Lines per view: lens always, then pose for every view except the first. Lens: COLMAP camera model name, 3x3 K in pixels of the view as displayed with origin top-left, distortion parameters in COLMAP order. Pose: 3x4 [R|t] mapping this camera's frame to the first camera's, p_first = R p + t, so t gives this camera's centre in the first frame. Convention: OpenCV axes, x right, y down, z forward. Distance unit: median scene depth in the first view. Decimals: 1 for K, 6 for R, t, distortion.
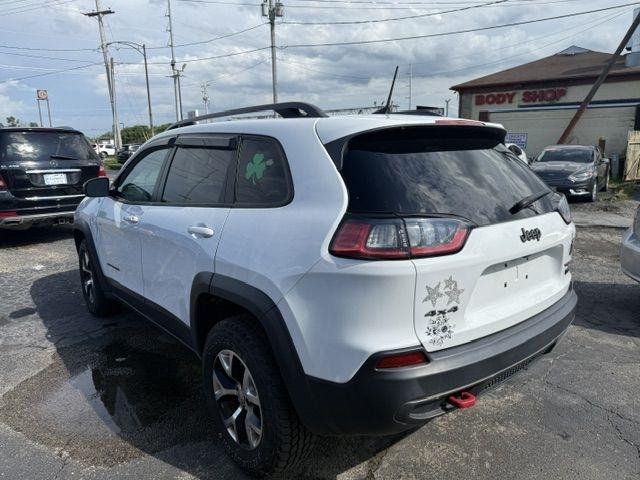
lens RADIAL K [[454.0, 0, 317.4], [0, 454.0, 241.7], [0, 0, 1]] dist [0.034722, -0.050290]
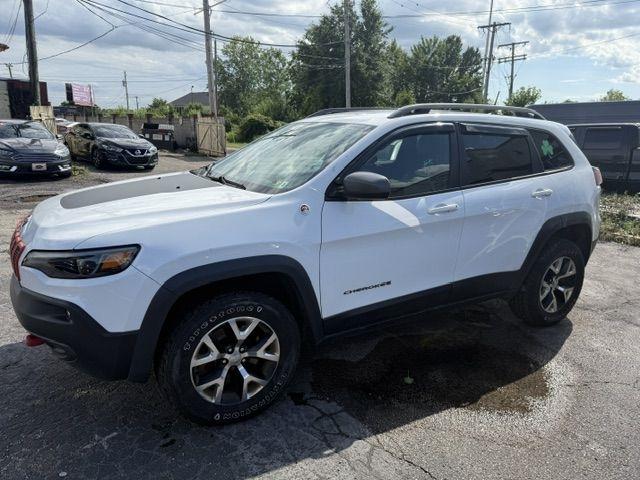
lens RADIAL K [[454.0, 0, 321.1], [0, 454.0, 240.8], [0, 0, 1]] dist [0.034722, -0.050290]
pose [[0.146213, -0.217605, 0.965023, -0.240287], [0.163814, 0.967365, 0.193313, -0.036729], [-0.975596, 0.129820, 0.177088, 0.192083]]
